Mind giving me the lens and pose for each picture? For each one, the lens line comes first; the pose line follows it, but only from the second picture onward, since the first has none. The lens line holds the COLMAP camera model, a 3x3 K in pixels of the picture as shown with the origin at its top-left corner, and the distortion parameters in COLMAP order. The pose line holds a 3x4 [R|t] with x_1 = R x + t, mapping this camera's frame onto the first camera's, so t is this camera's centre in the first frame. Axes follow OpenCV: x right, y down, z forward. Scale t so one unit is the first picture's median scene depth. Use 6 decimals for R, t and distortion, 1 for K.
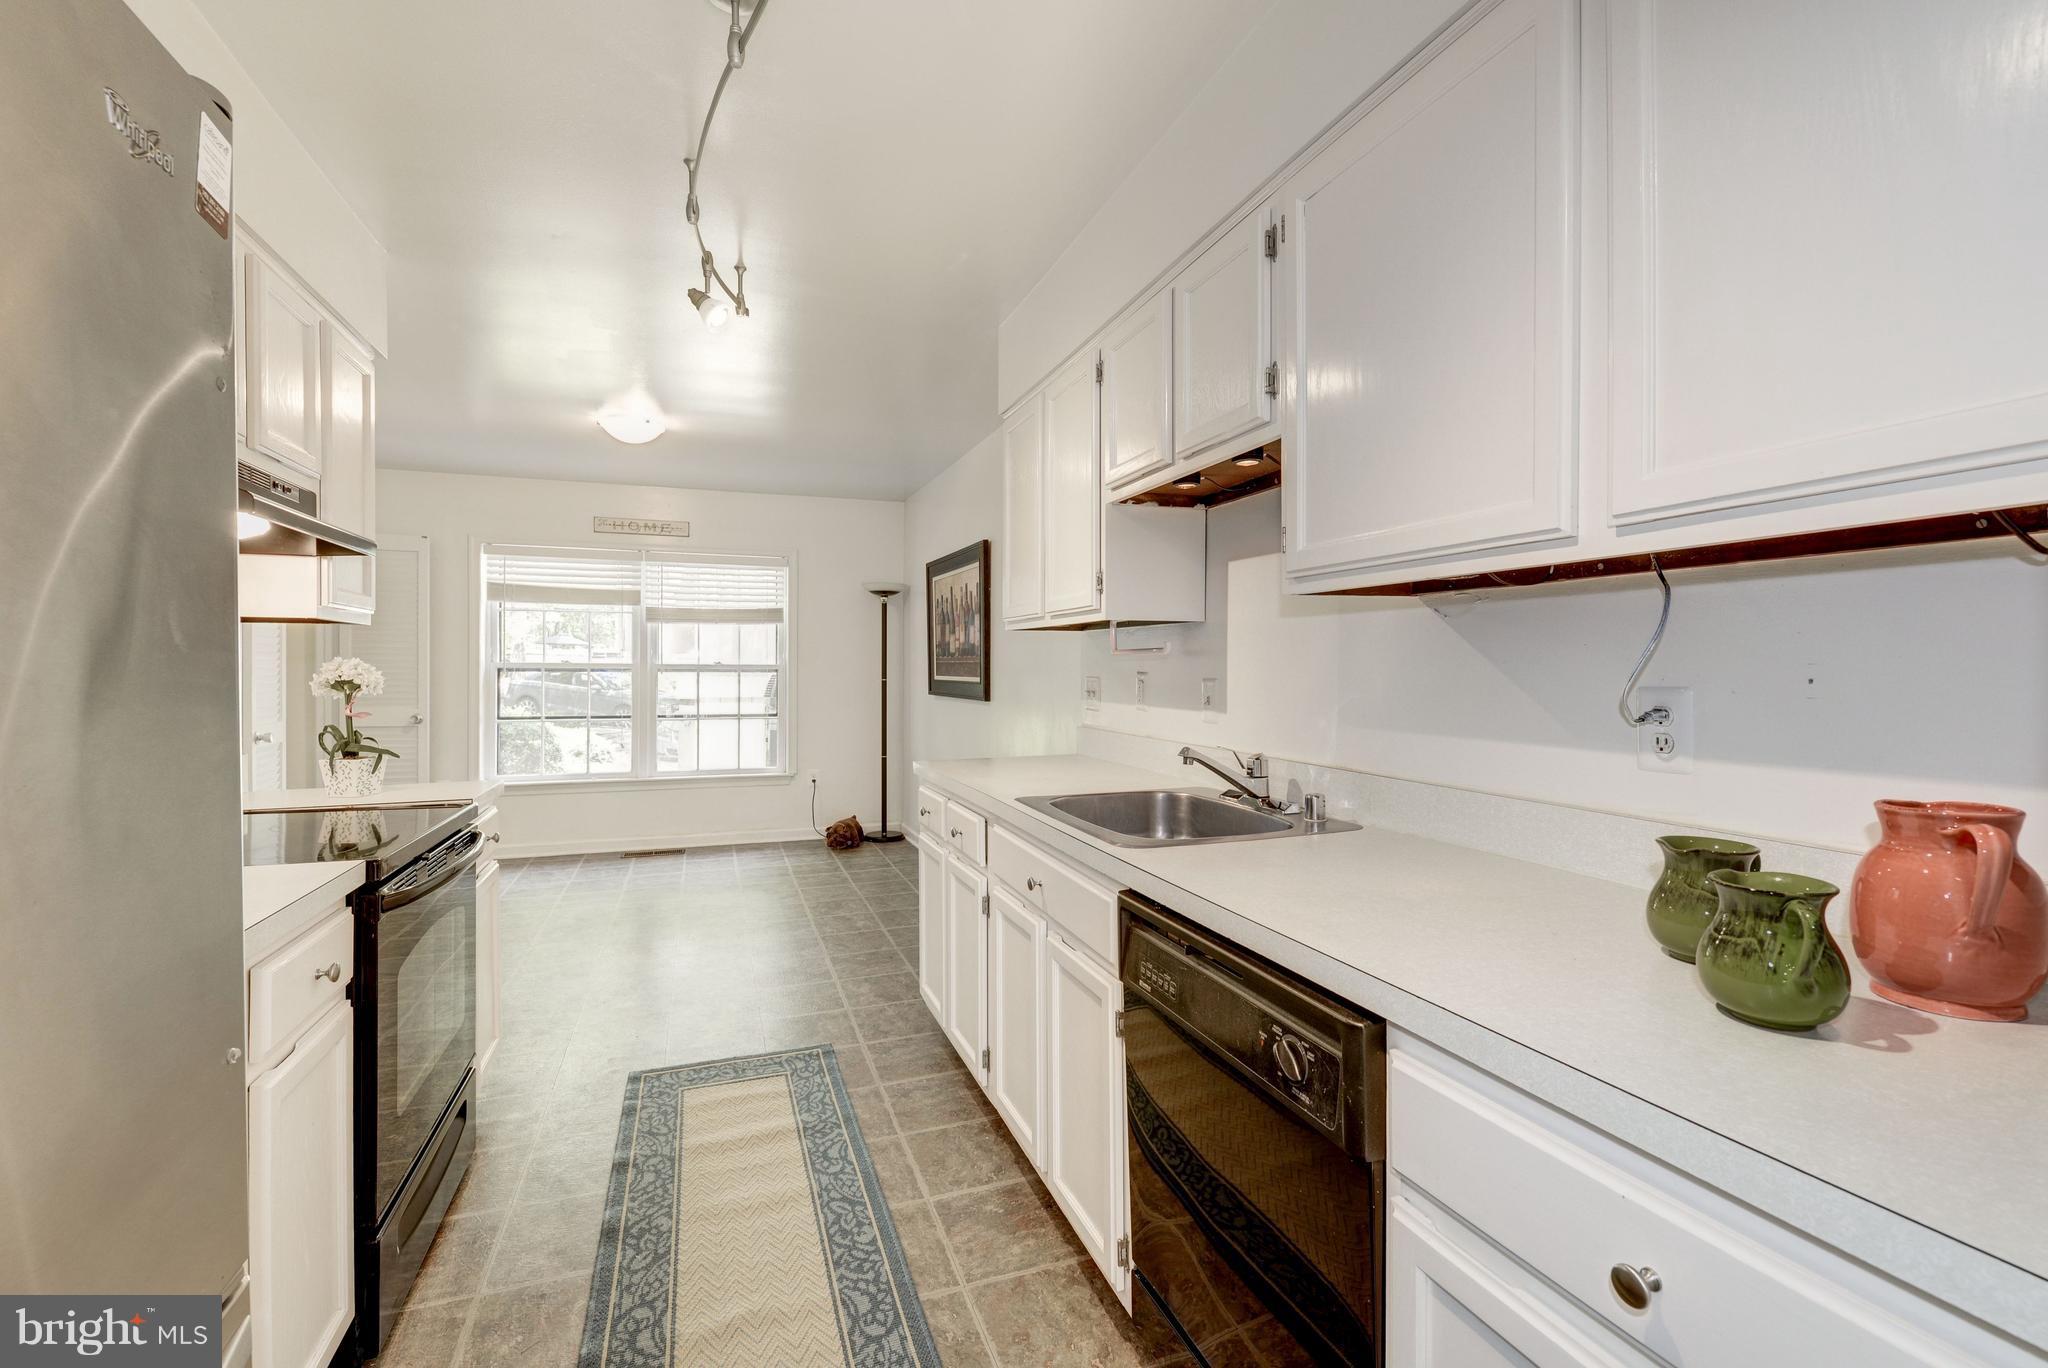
lens RADIAL K [[877.9, 0, 1020.9], [0, 877.9, 673.3], [0, 0, 1]] dist [0.010783, -0.004960]
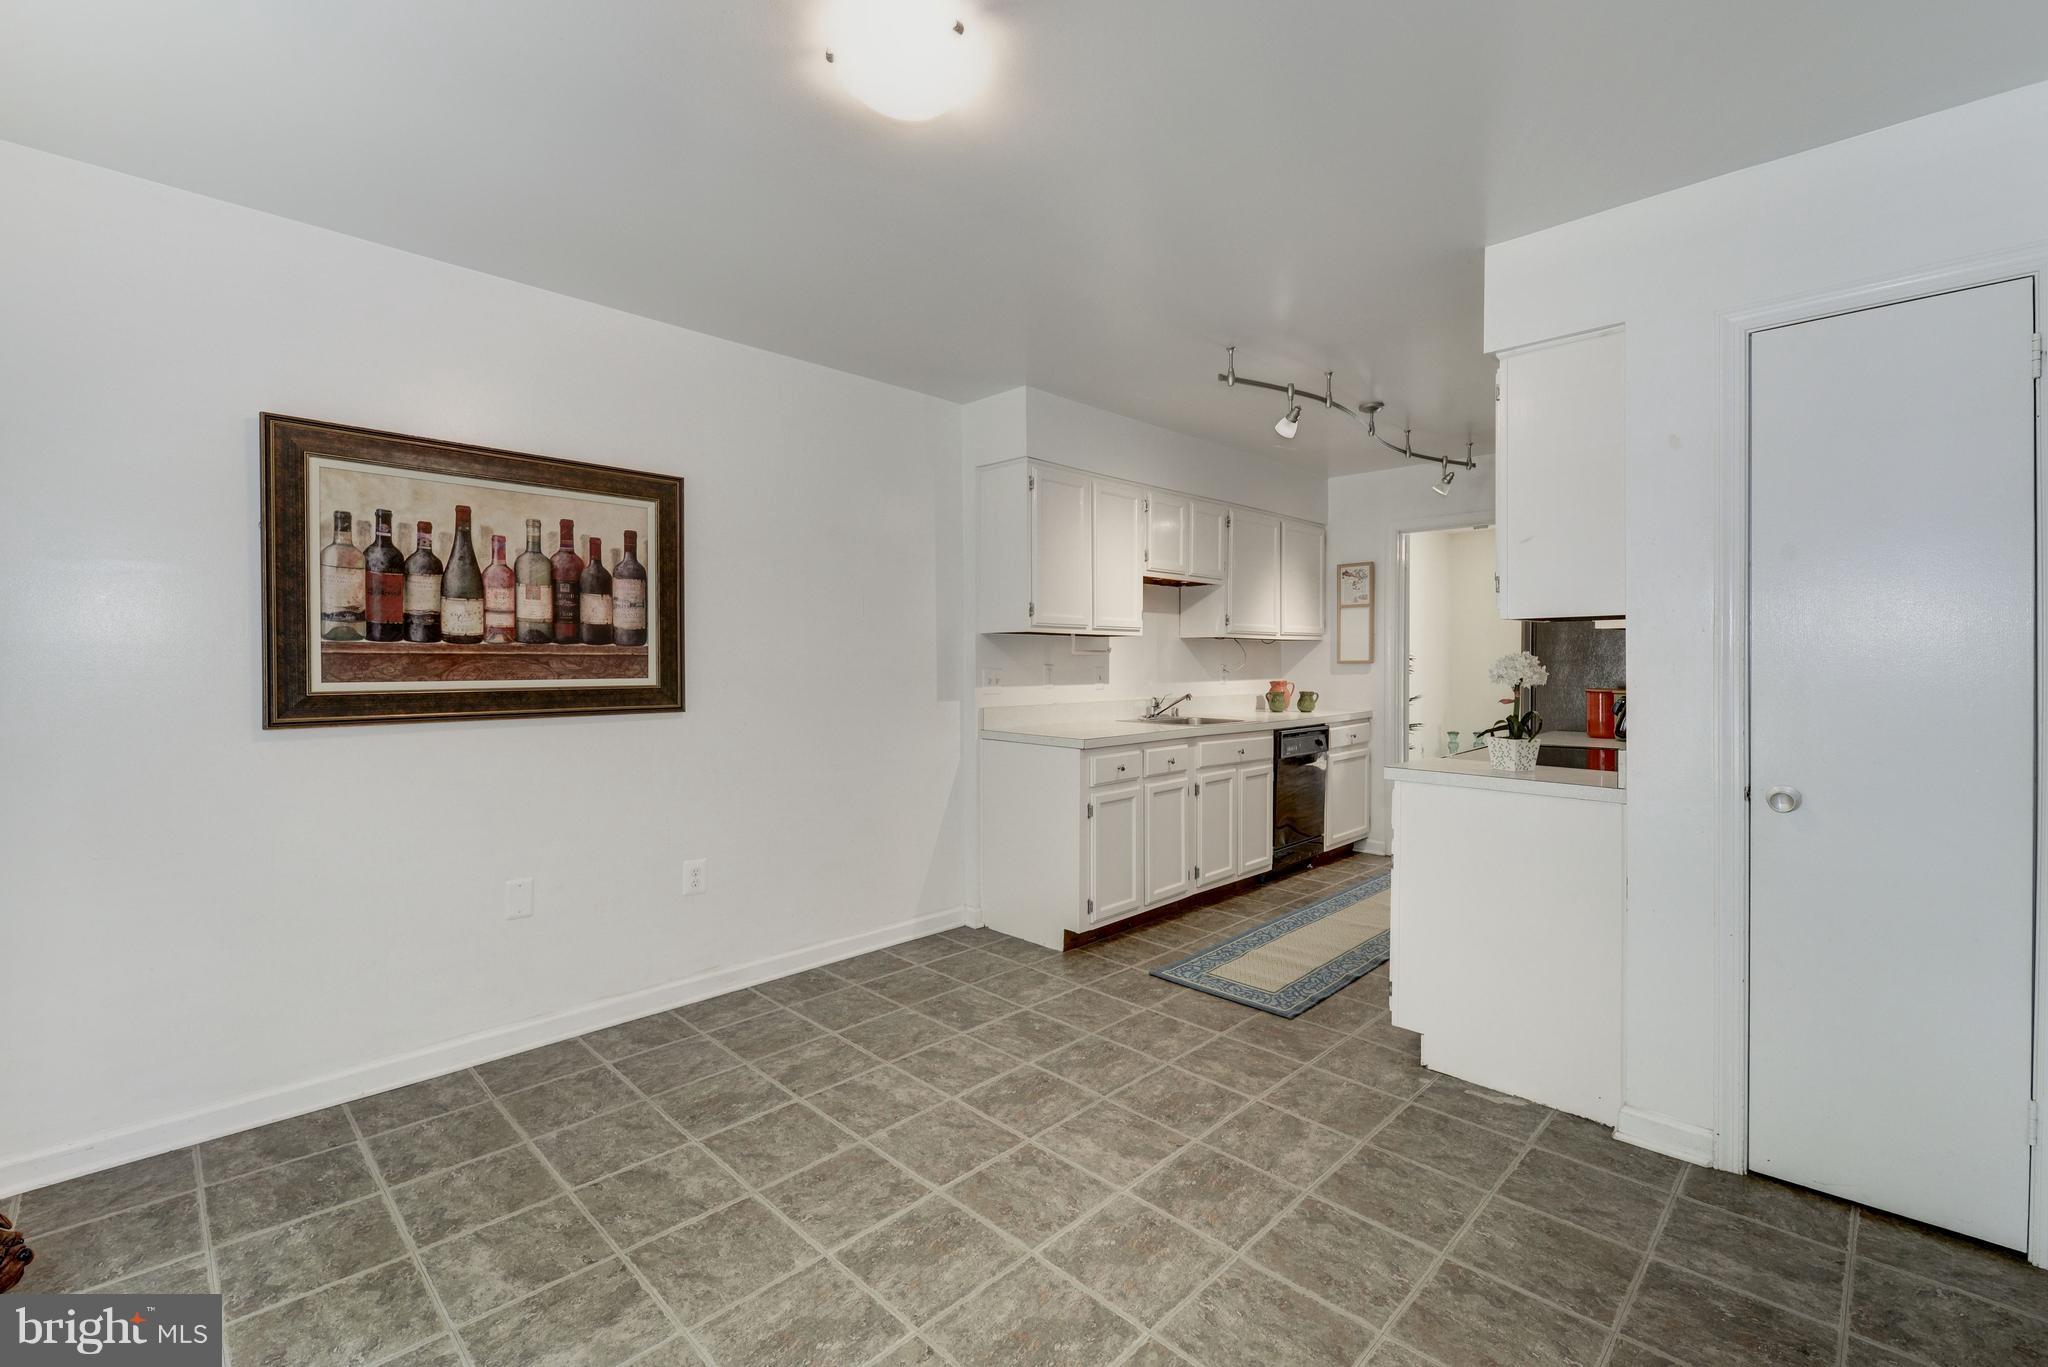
lens RADIAL K [[877.9, 0, 1027.3], [0, 877.9, 666.1], [0, 0, 1]] dist [0.010783, -0.004960]
pose [[-0.429422, -0.005956, 0.903085, -1.780440], [0.010794, 0.999873, 0.011727, -0.018497], [-0.903040, 0.014784, -0.429303, 2.408631]]
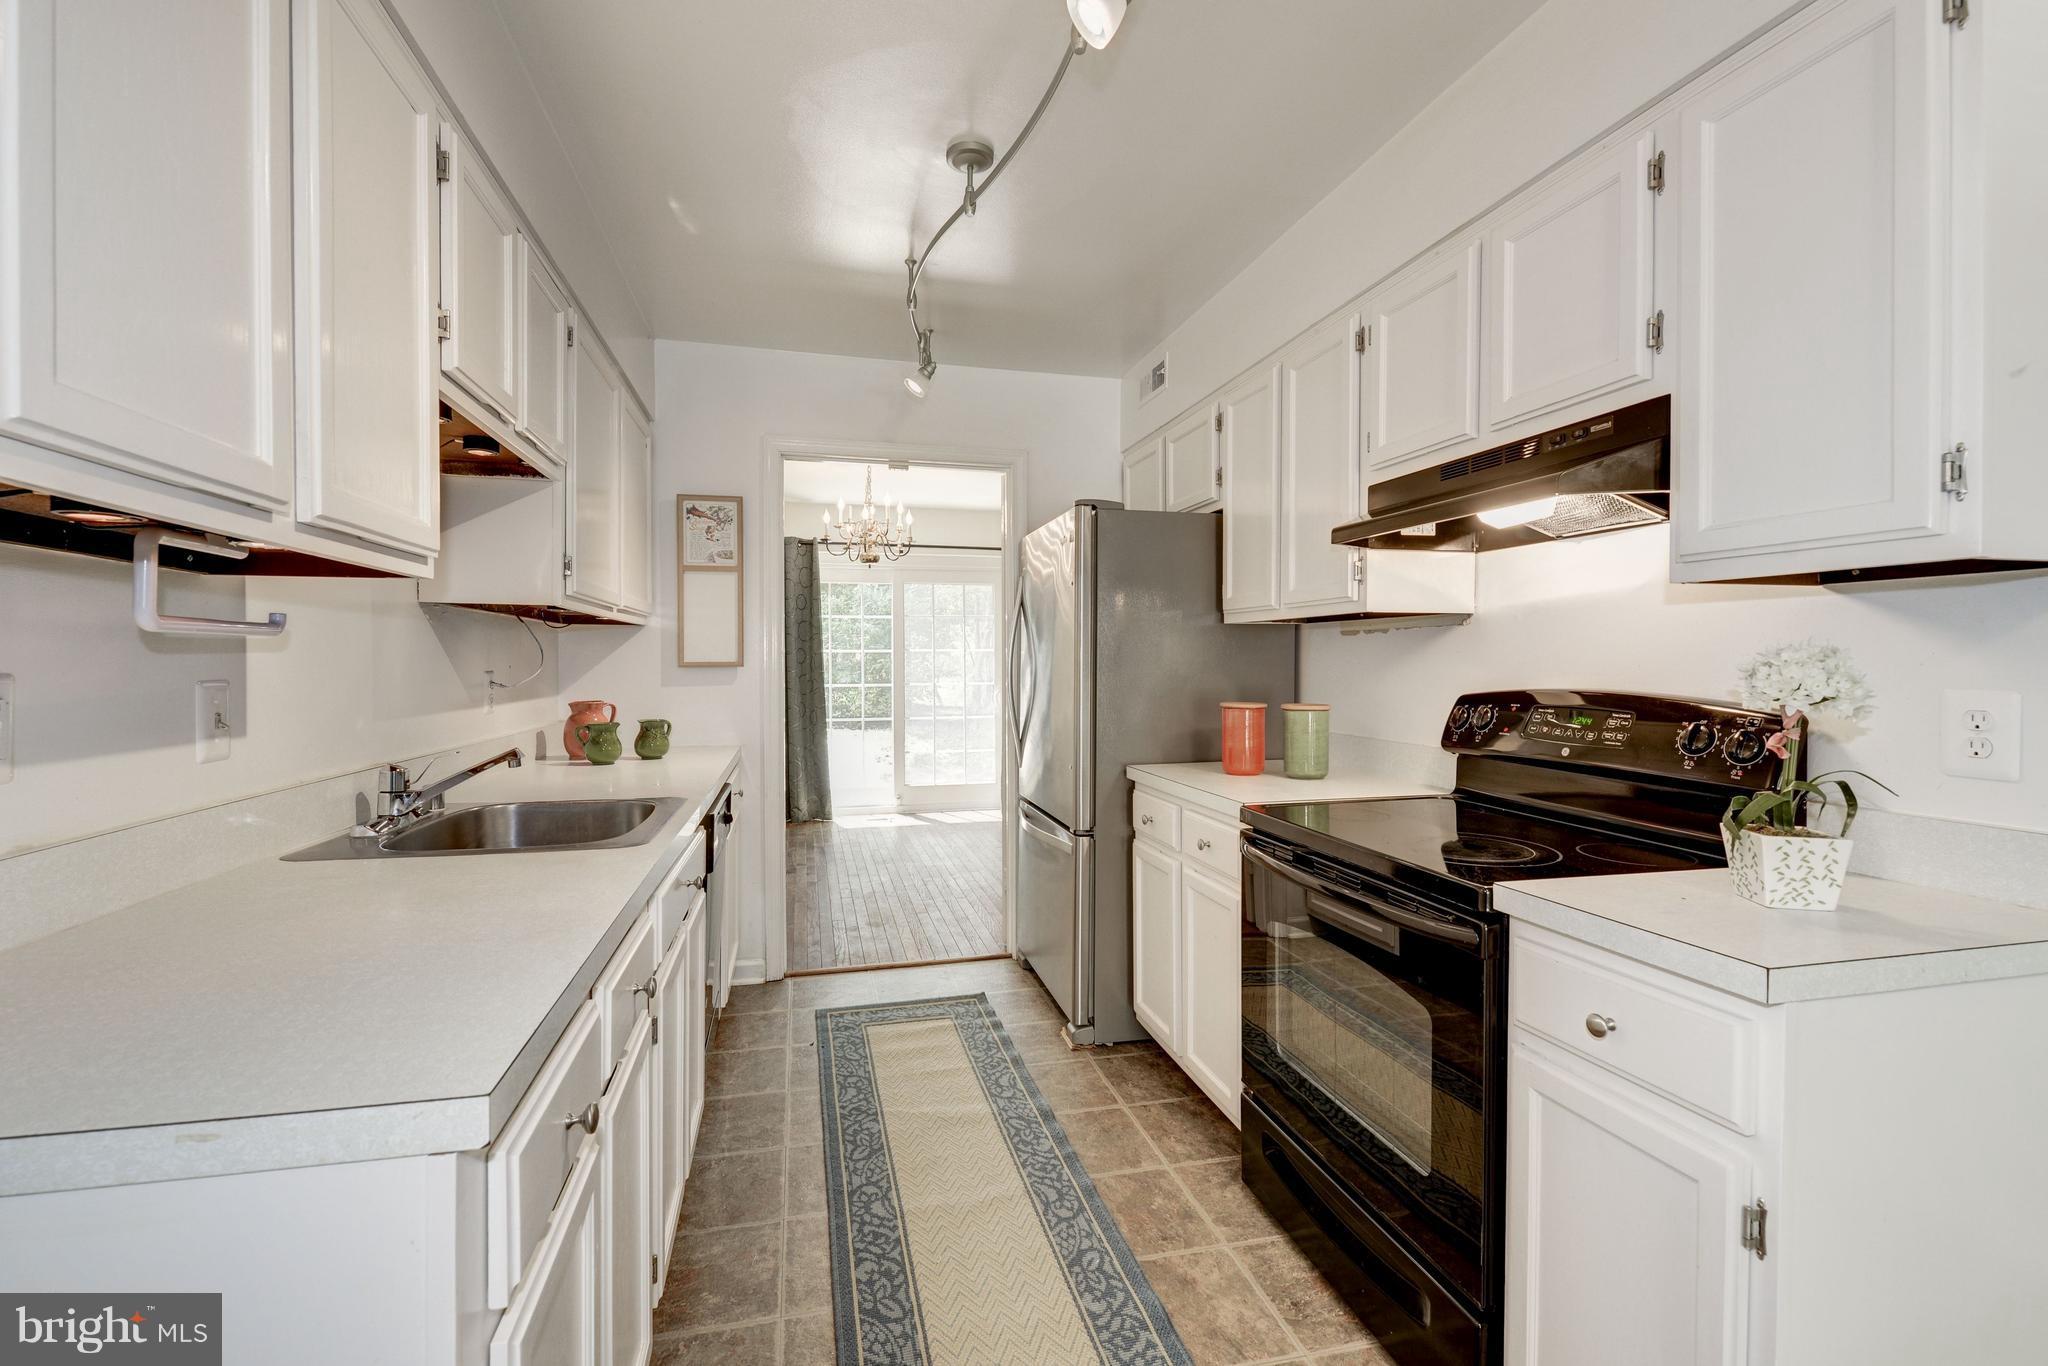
lens RADIAL K [[877.9, 0, 1016.6], [0, 877.9, 673.2], [0, 0, 1]] dist [0.010783, -0.004960]
pose [[-0.994353, -0.004930, 0.106013, -0.414165], [-0.002575, 0.999747, 0.022338, -0.008689], [-0.106096, 0.021939, -0.994114, 1.823198]]
